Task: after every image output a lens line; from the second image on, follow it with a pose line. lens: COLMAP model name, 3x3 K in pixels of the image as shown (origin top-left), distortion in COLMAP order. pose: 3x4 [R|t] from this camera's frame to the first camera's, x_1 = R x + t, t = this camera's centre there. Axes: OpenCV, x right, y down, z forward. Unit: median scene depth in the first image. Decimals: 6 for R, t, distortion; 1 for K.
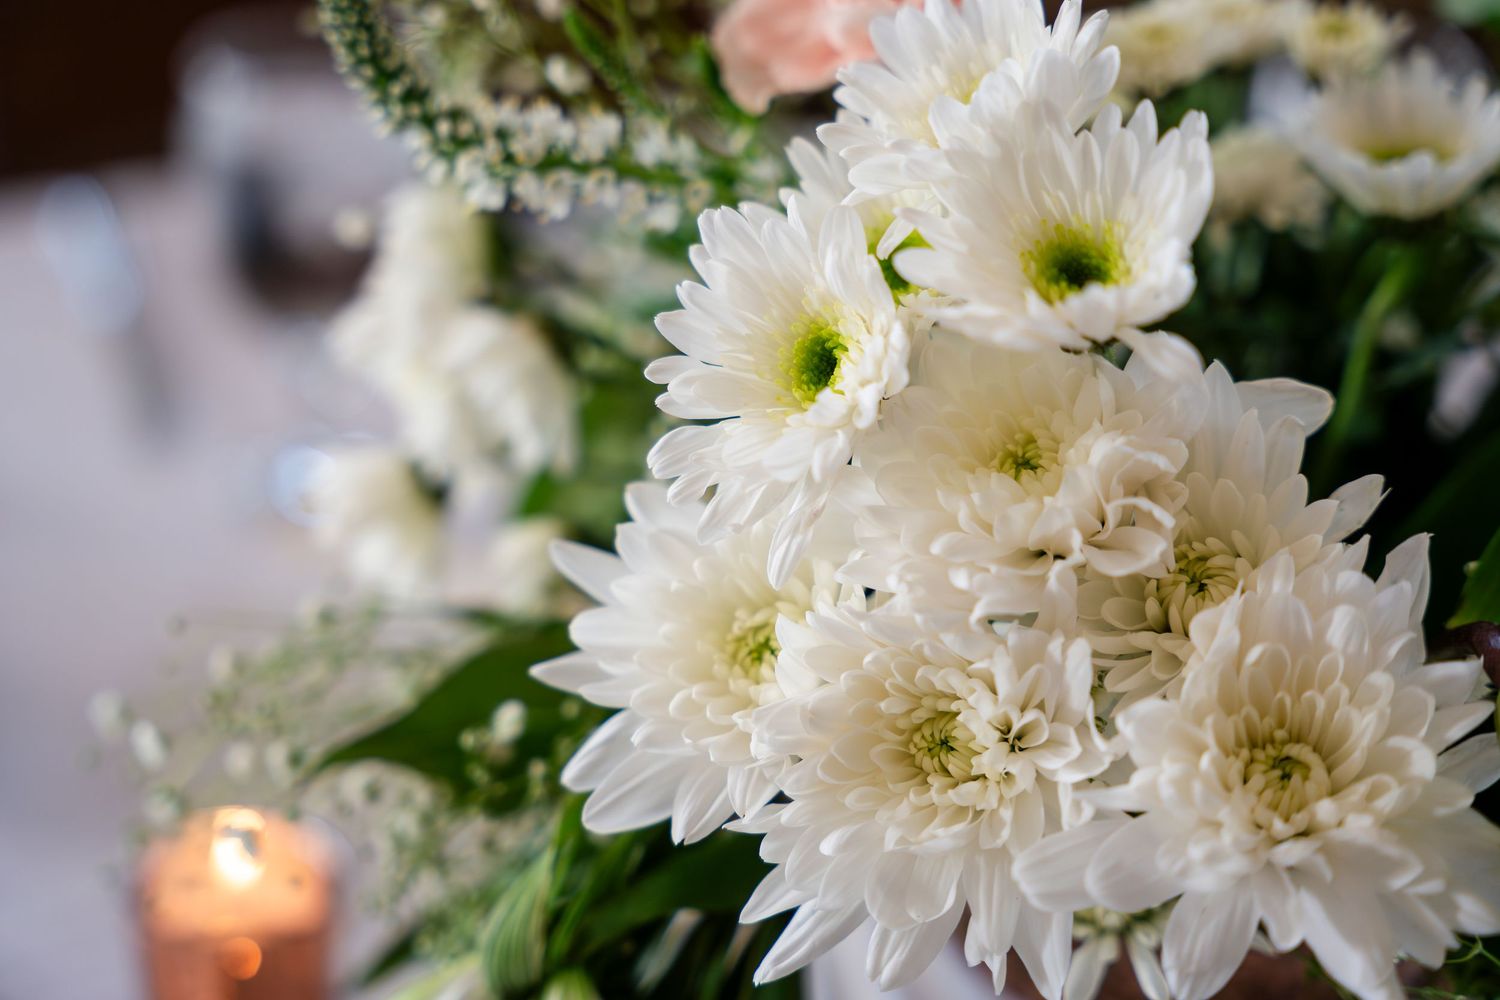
lens RADIAL K [[3115.1, 0, 750.0], [0, 3115.1, 500.0], [0, 0, 1]] dist [-0.013547, 0.001407]
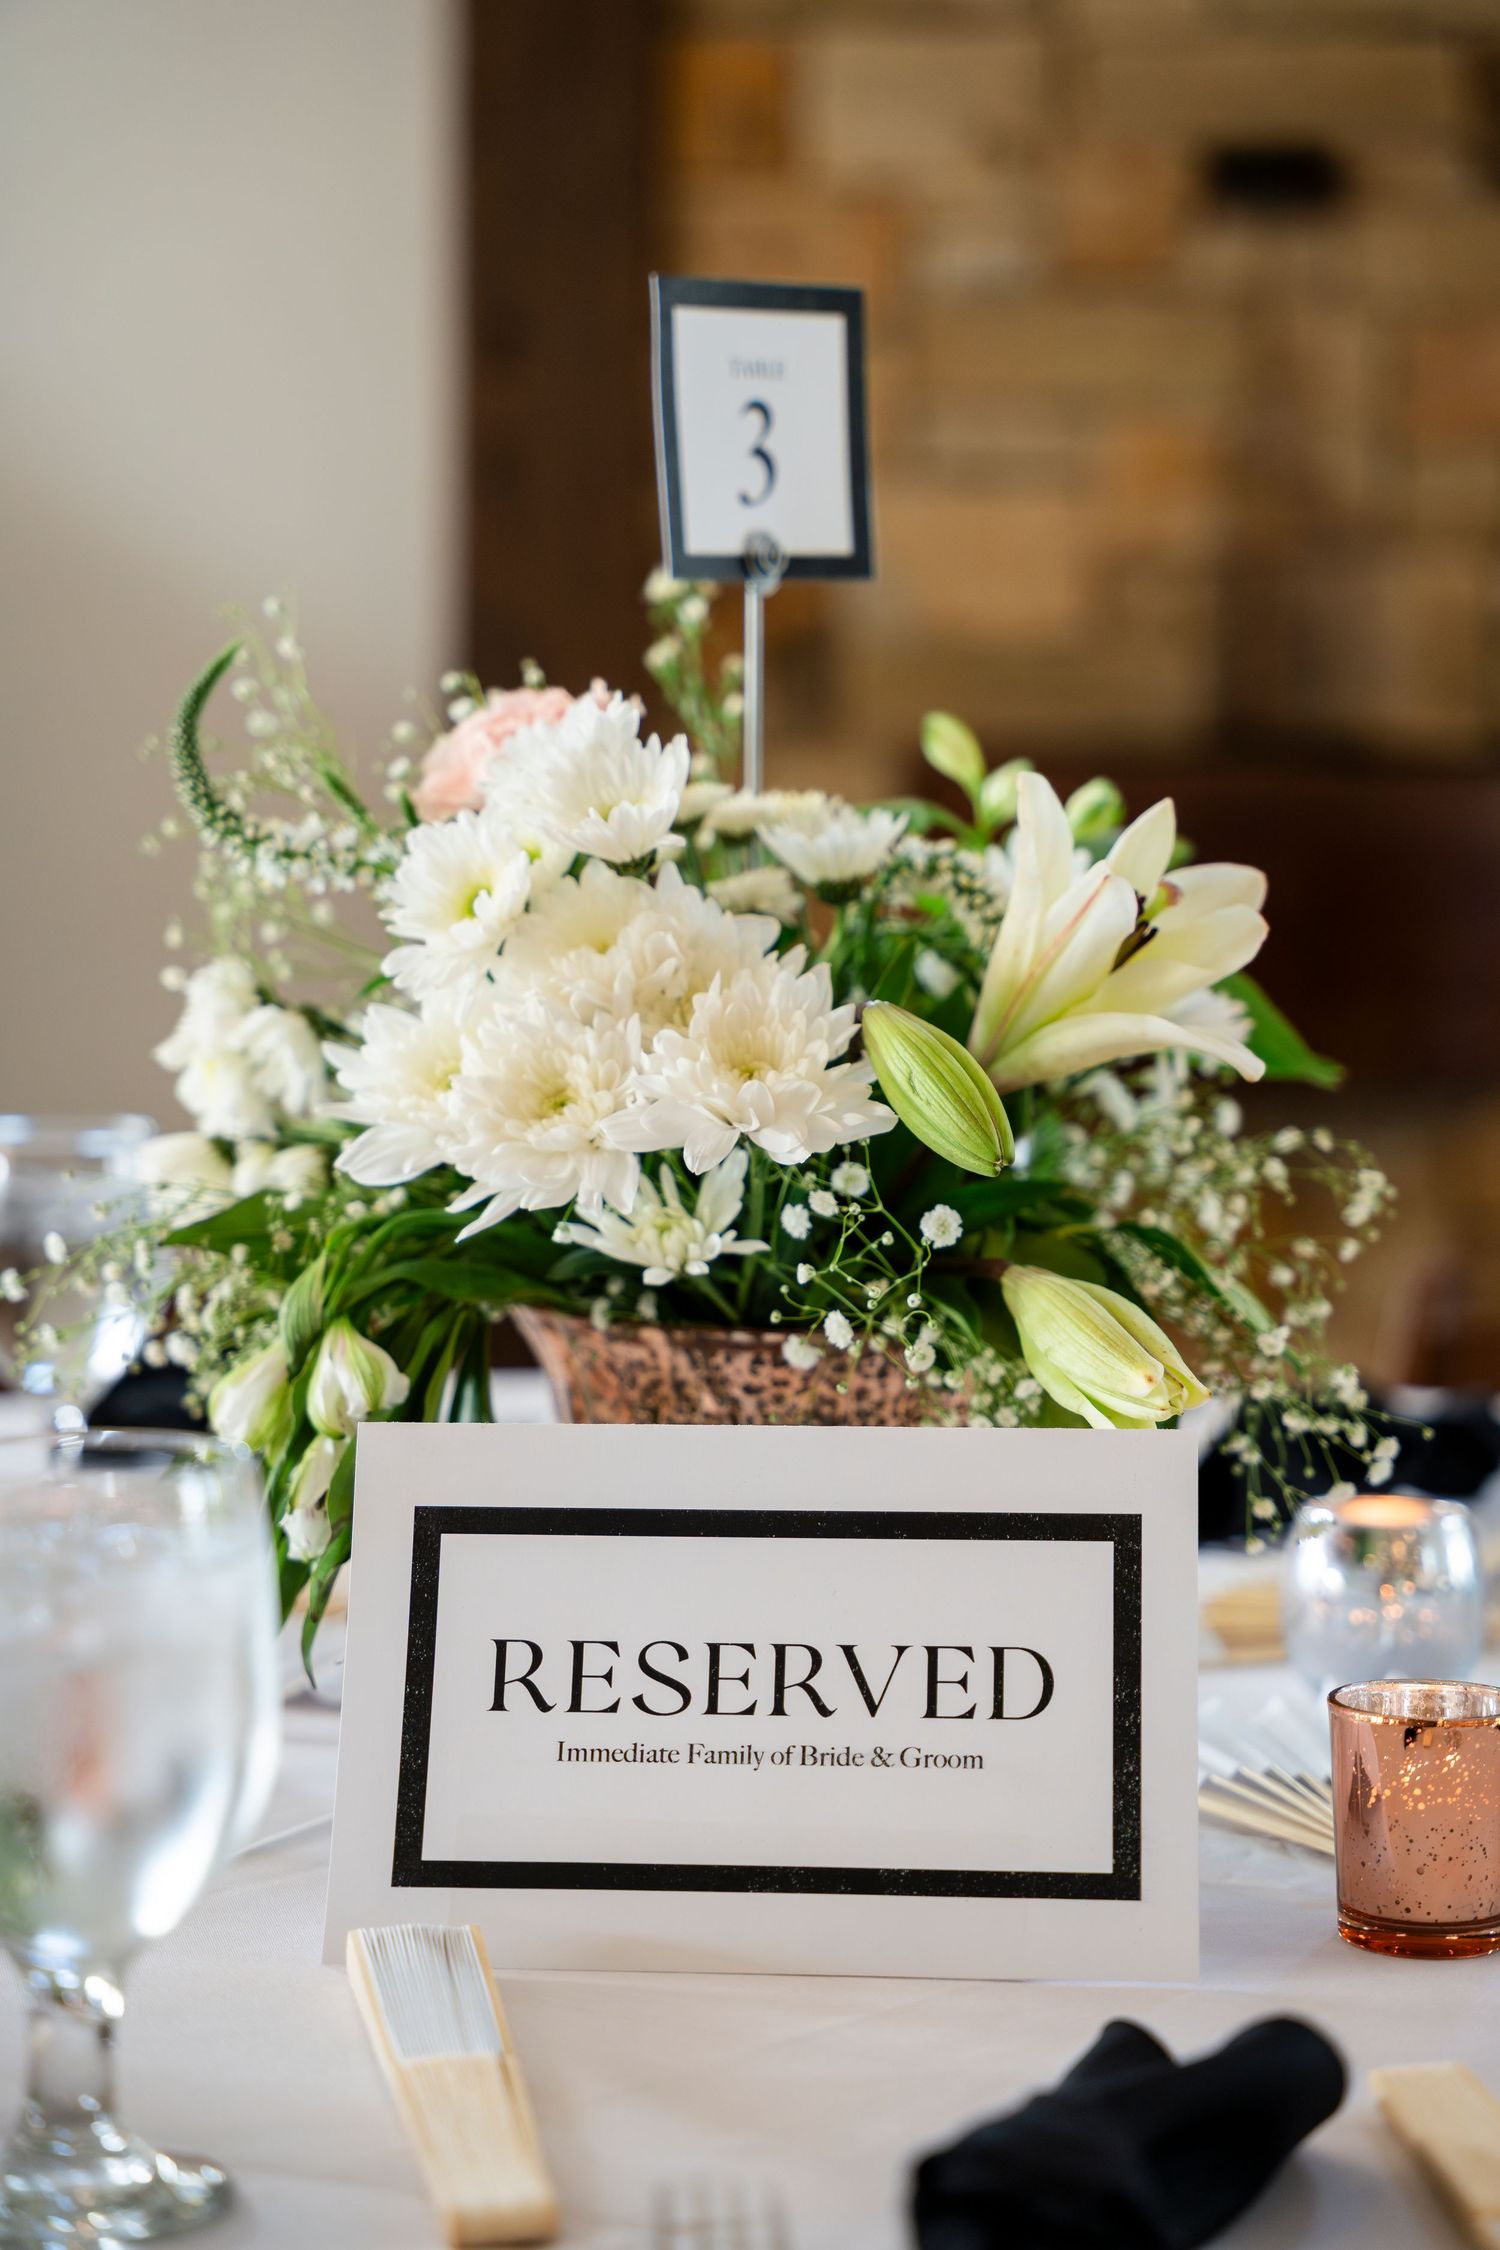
lens RADIAL K [[4517.7, 0, 750.0], [0, 4517.7, 1125.0], [0, 0, 1]] dist [-0.044038, -0.039754]
pose [[0.995467, -0.029223, 0.090512, -0.061466], [0.058744, 0.937333, -0.343448, 0.976759], [-0.074803, 0.347208, 0.934800, -1.368647]]
